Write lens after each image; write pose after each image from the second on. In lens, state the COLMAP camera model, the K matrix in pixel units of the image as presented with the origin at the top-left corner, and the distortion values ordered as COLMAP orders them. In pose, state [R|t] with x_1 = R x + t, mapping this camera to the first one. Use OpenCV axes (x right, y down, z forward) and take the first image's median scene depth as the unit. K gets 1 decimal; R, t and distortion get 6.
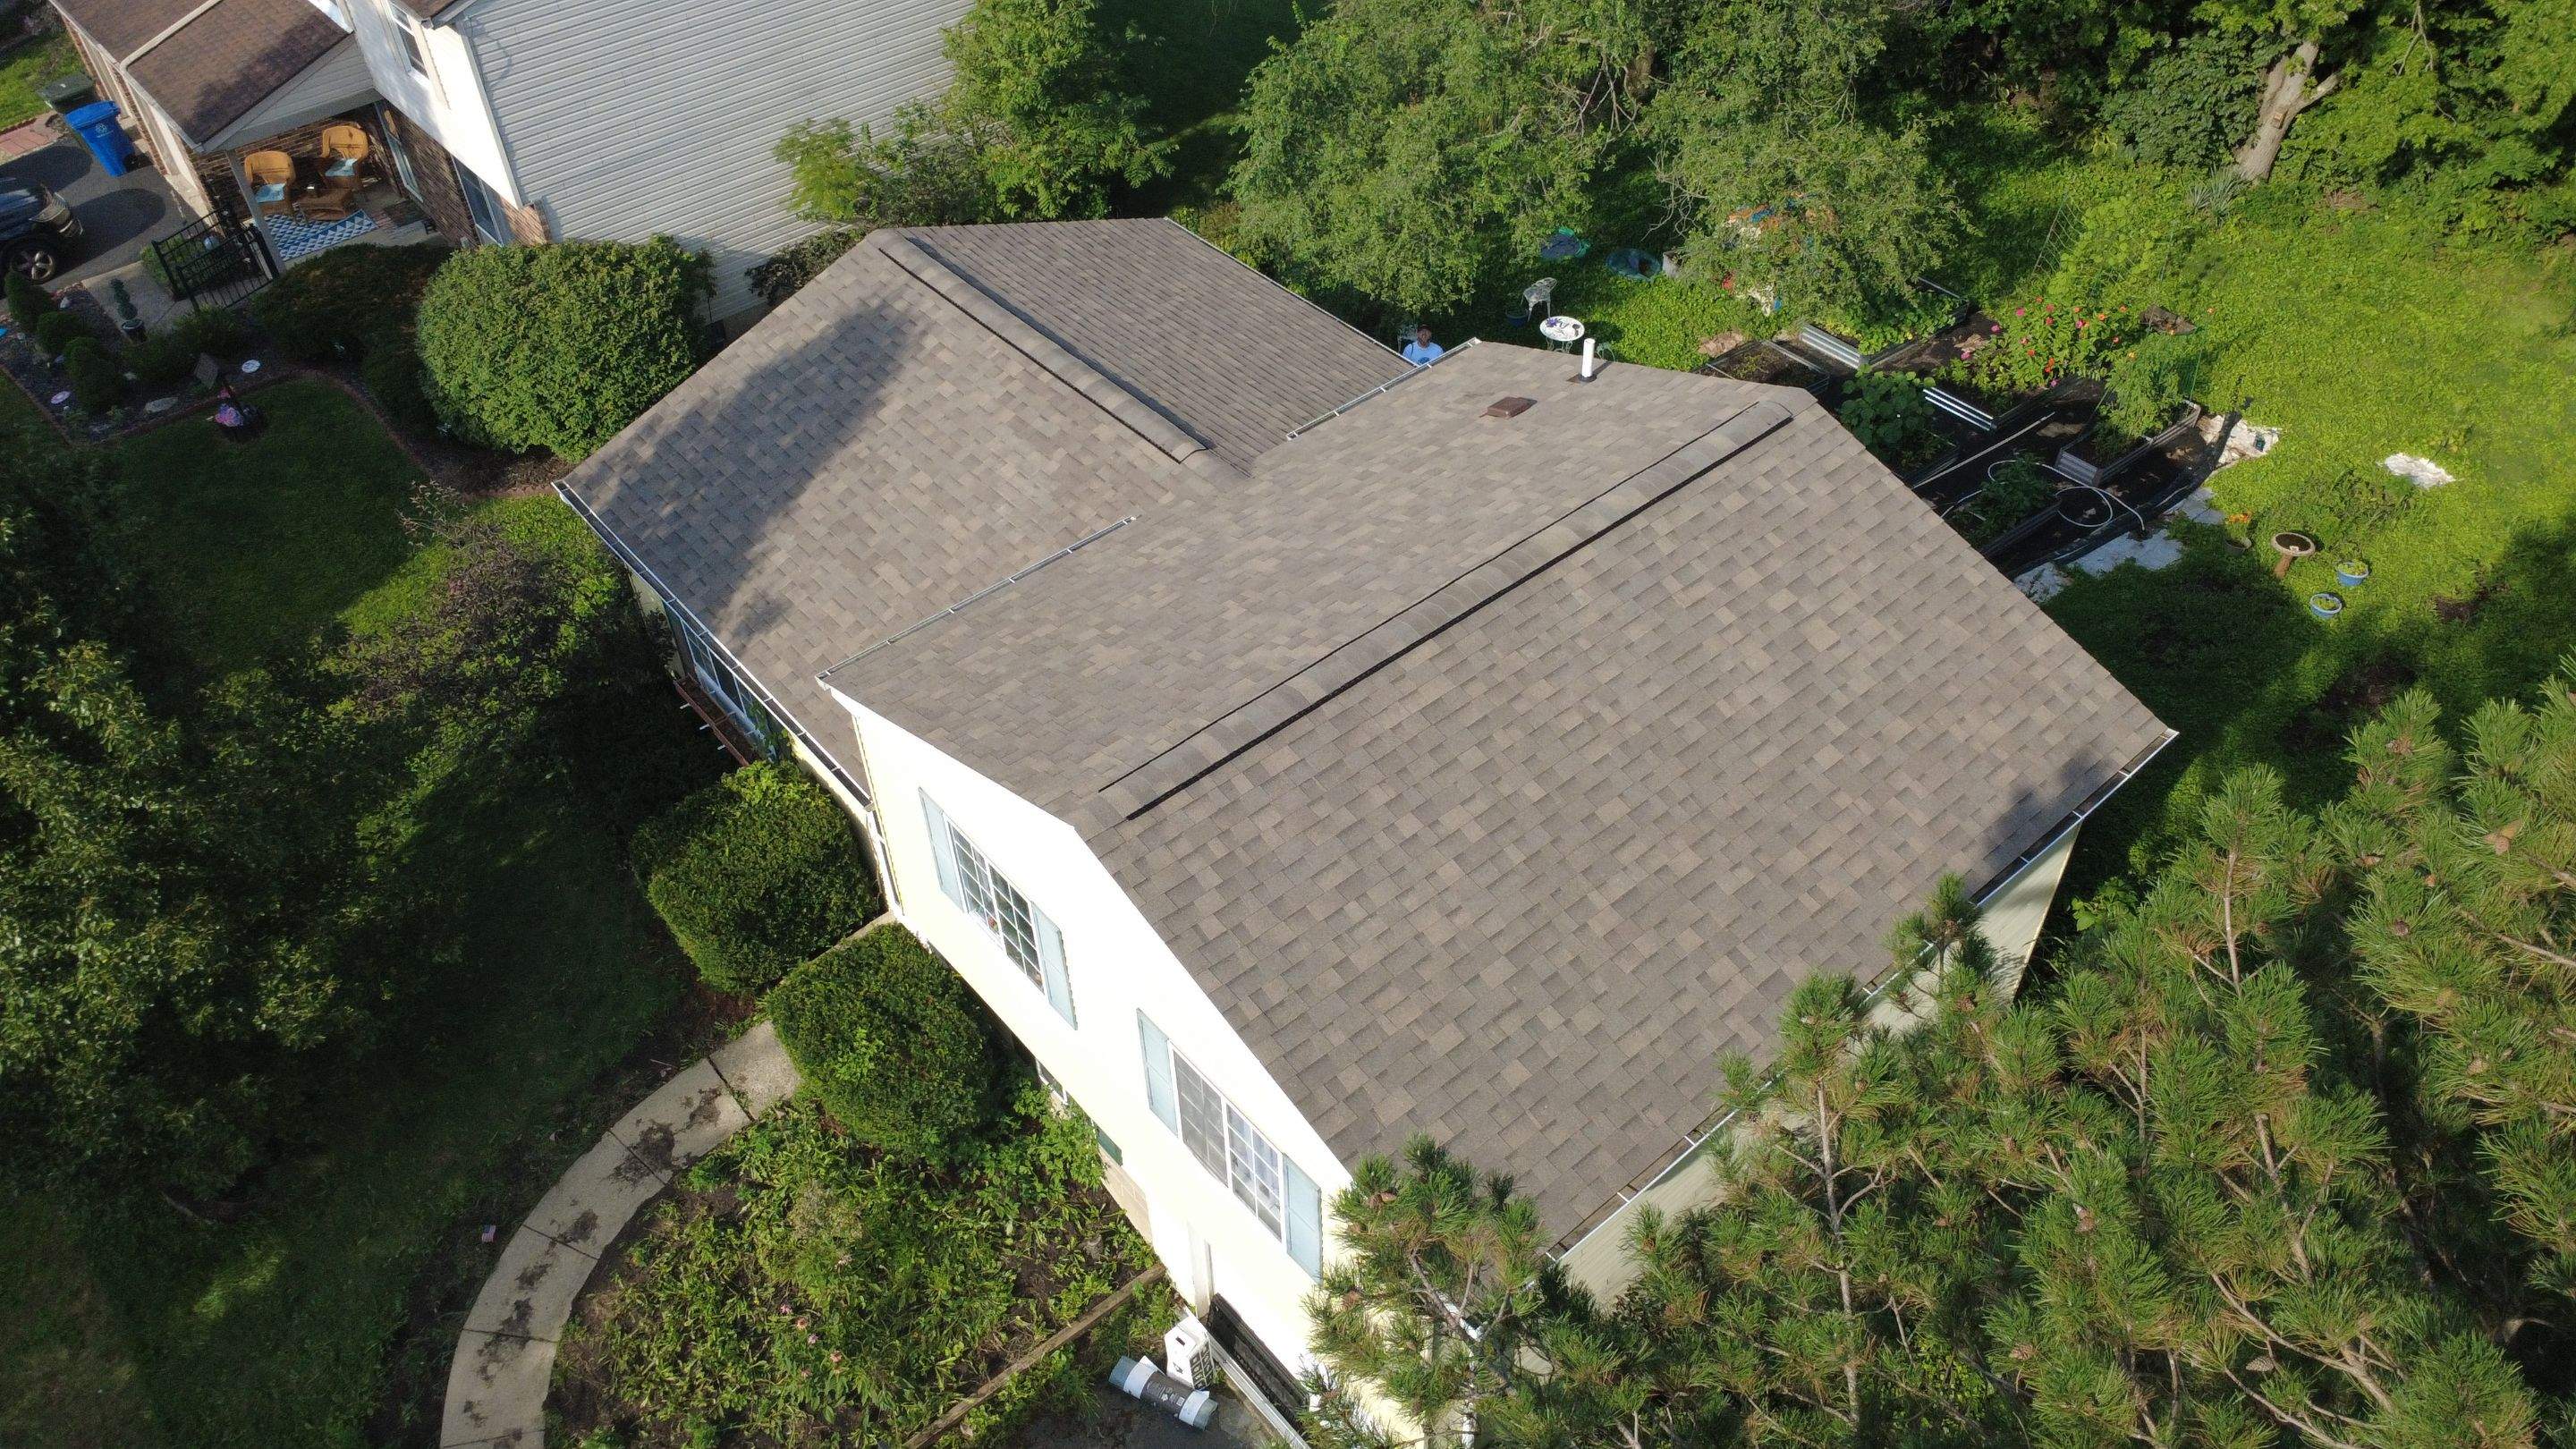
lens RADIAL K [[1891.8, 0, 1291.2], [0, 1891.8, 724.0], [0, 0, 1]] dist [-0.006298, -0.002032]
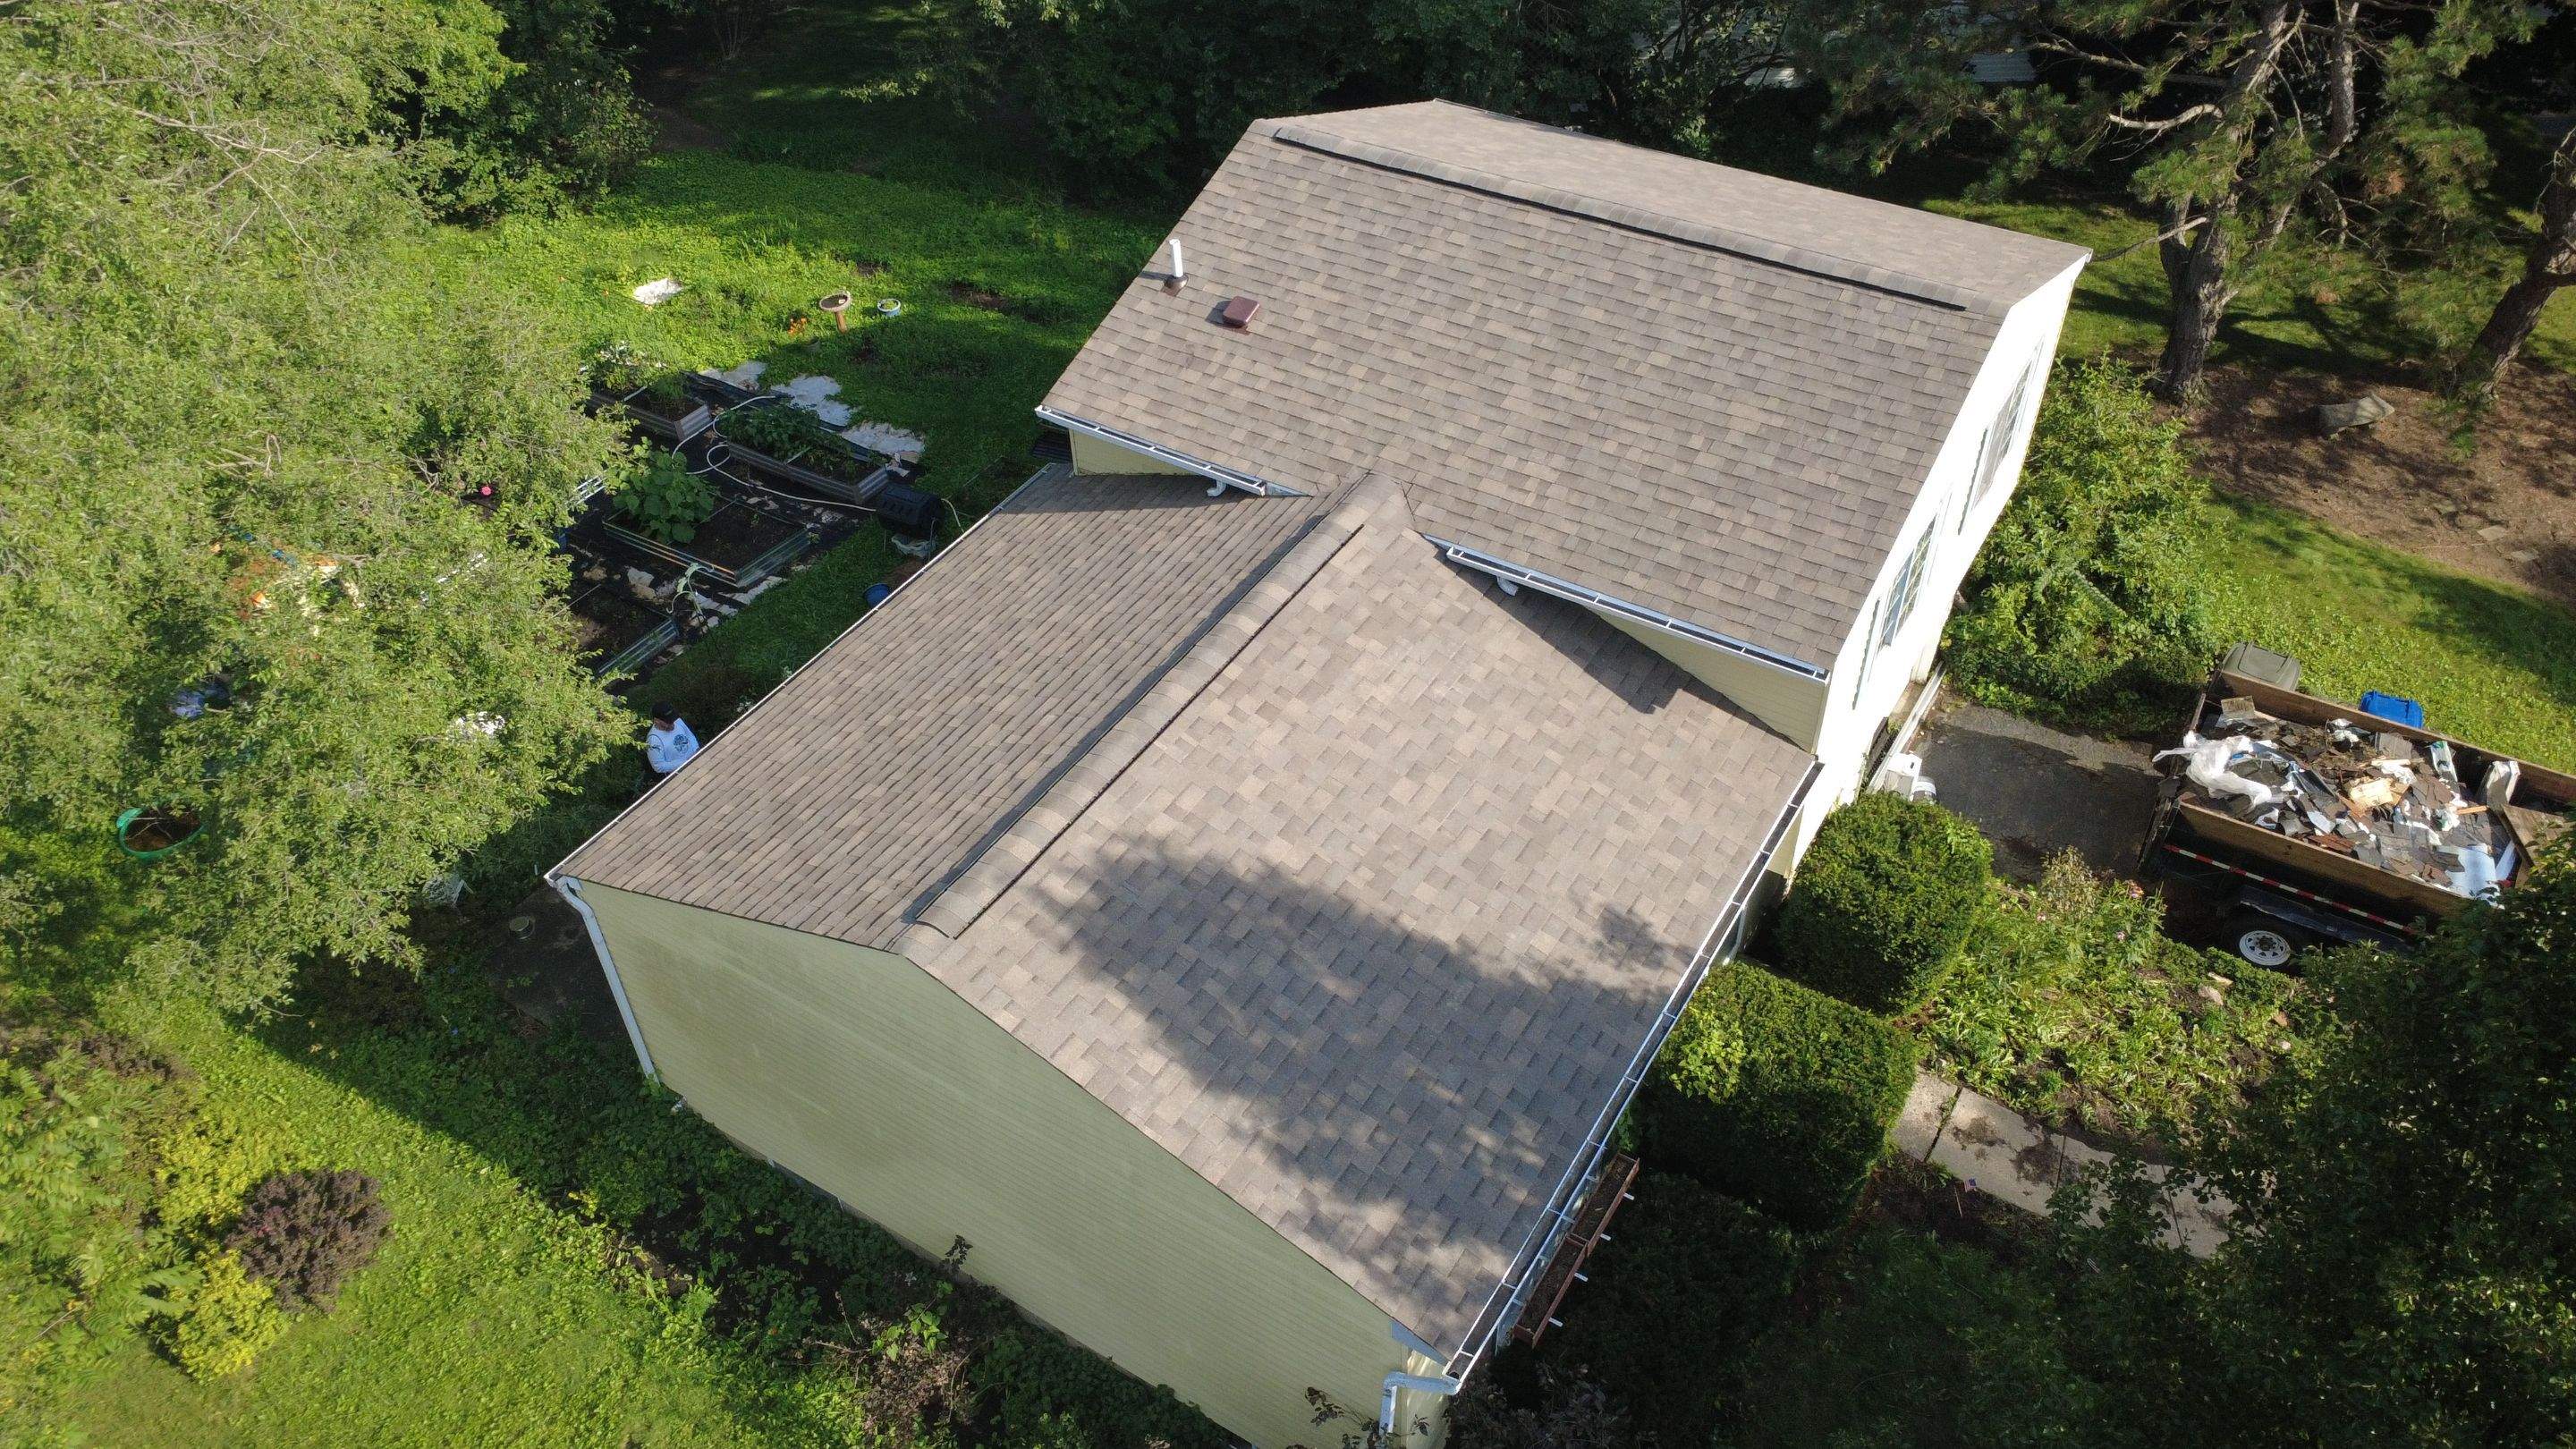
lens RADIAL K [[1891.8, 0, 1290.0], [0, 1891.8, 727.5], [0, 0, 1]] dist [-0.006298, -0.002032]
pose [[-0.301614, -0.614347, 0.729114, -0.745111], [0.683329, 0.394013, 0.614667, -0.660037], [-0.664899, 0.683617, 0.300961, 0.792008]]
